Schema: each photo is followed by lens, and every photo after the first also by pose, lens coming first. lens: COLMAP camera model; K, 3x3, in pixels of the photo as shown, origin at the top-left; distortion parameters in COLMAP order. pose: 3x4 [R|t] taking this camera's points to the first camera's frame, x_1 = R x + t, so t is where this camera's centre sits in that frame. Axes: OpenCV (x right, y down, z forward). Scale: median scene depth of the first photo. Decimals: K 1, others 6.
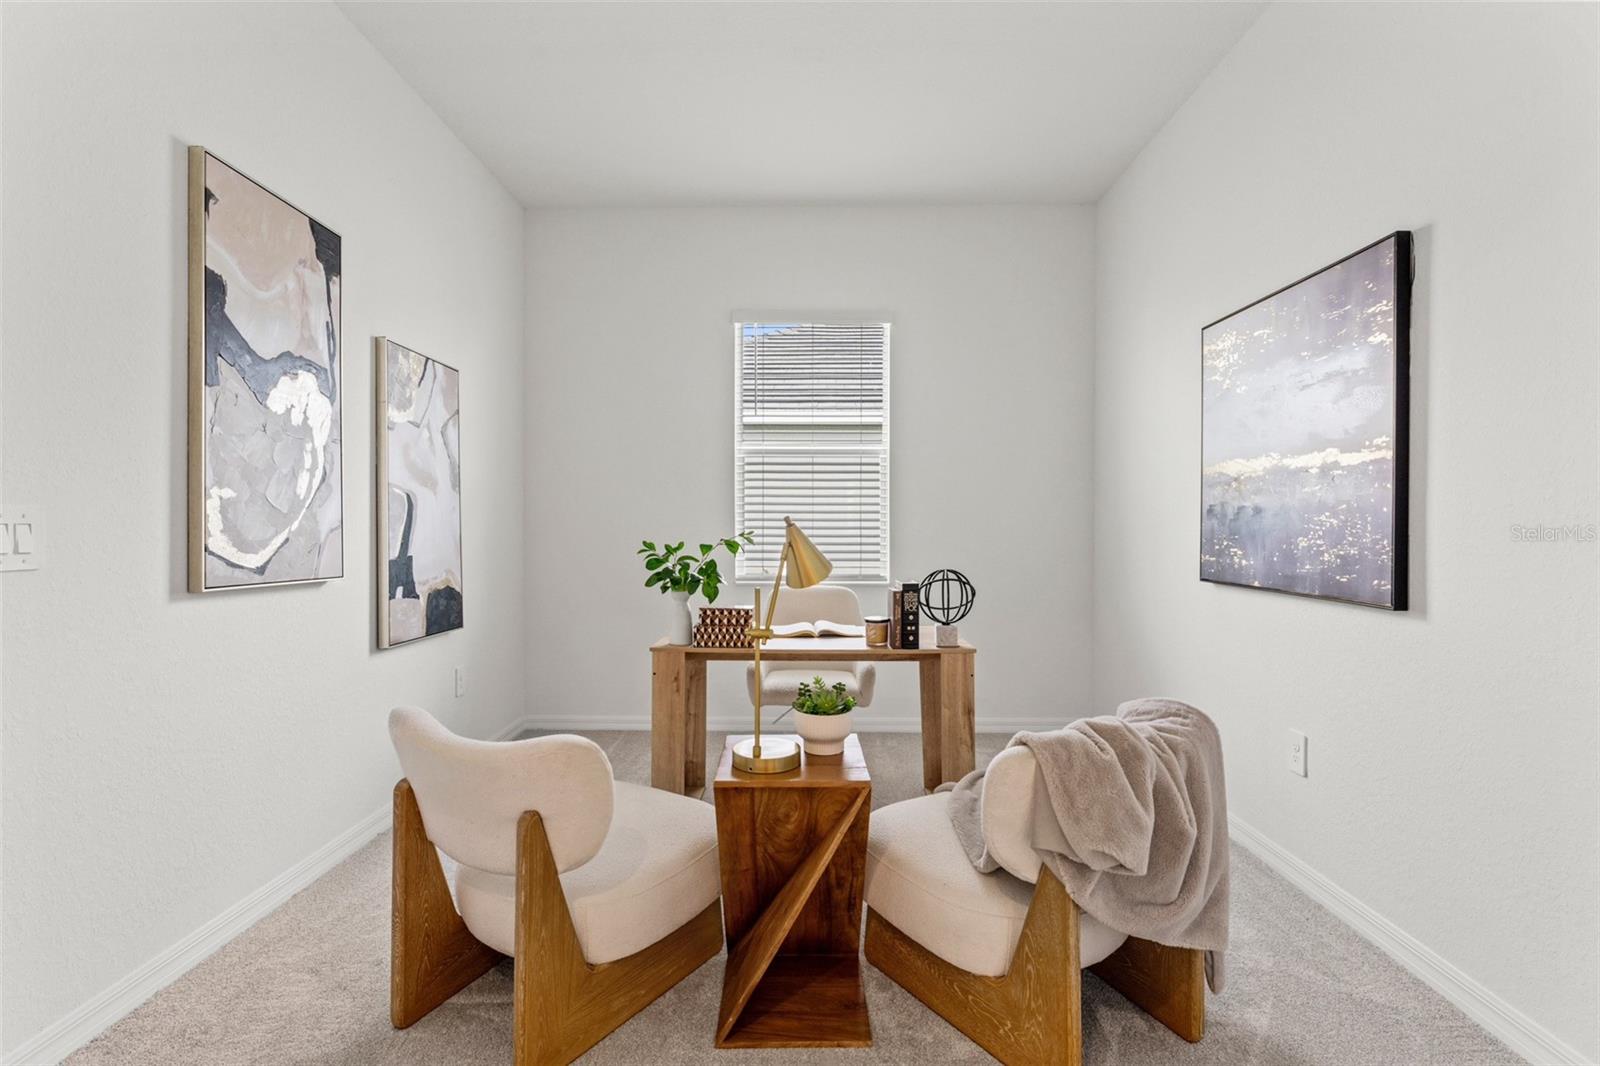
lens RADIAL K [[745.7, 0, 798.9], [0, 745.7, 529.4], [0, 0, 1]] dist [-0.001159, 0.001892]
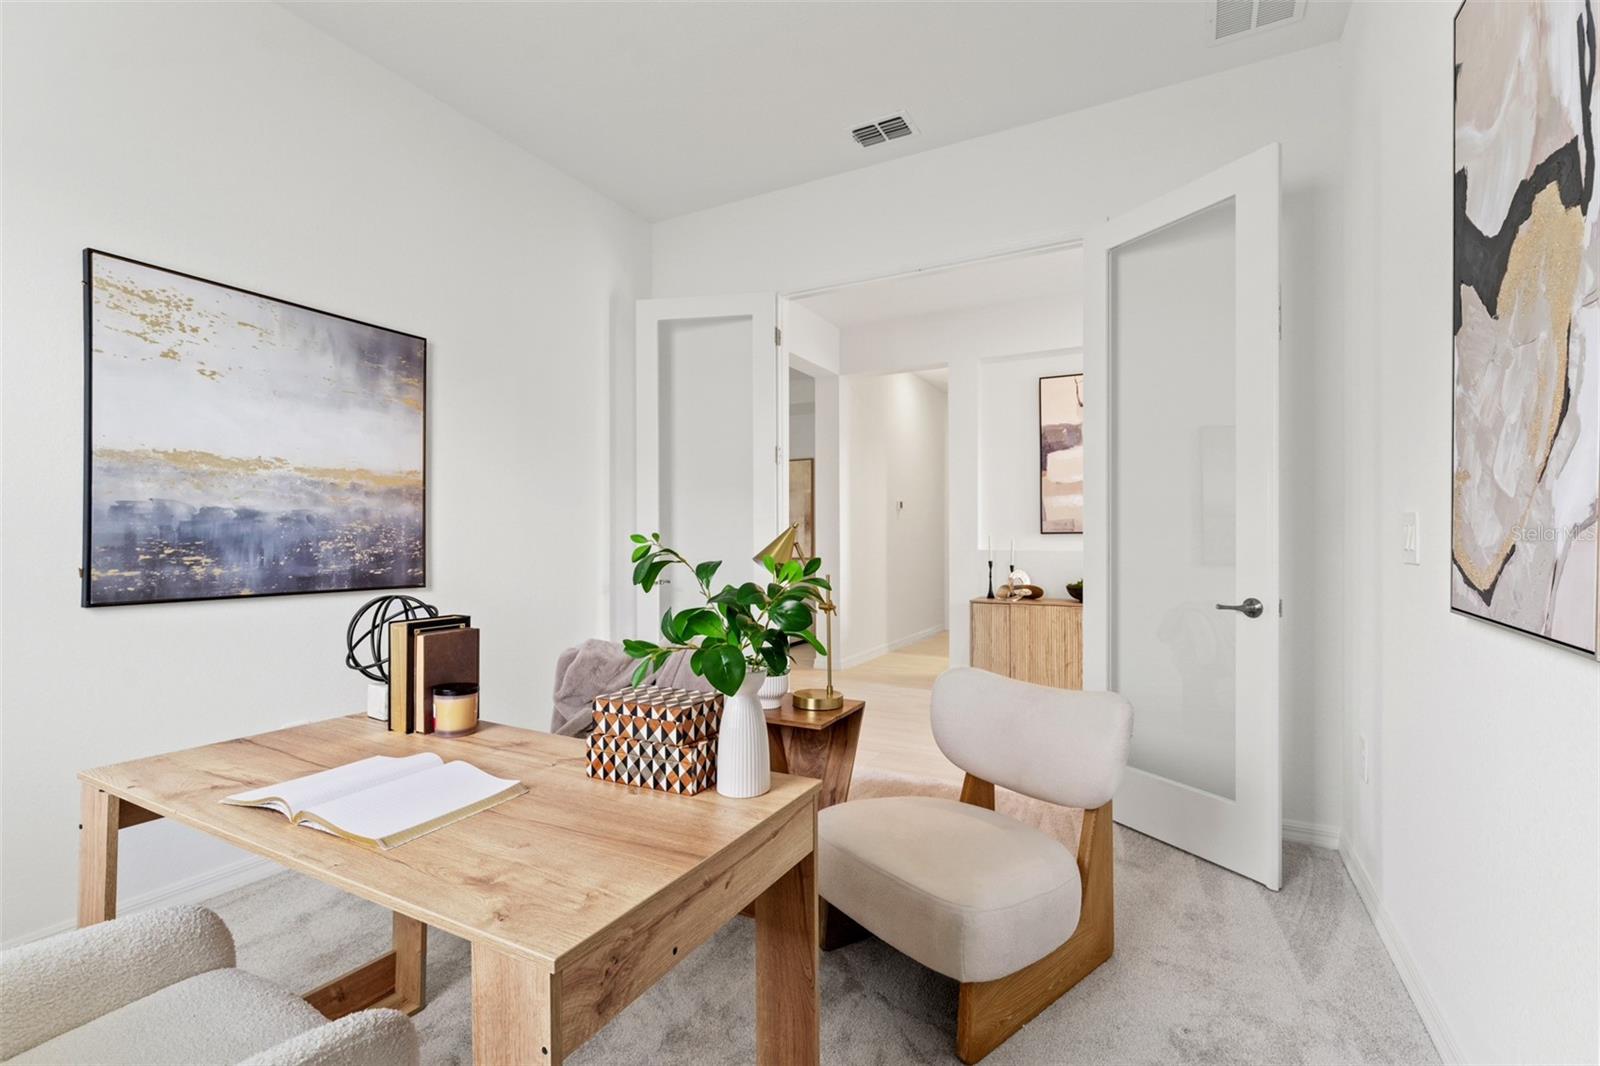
lens RADIAL K [[715.2, 0, 799.3], [0, 715.2, 533.7], [0, 0, 1]] dist [0.003650, -0.001231]
pose [[-0.885578, 0.004252, 0.464471, -0.418886], [0.003641, 0.999991, -0.002211, 0.004309], [-0.464476, -0.000267, -0.885585, 1.477806]]
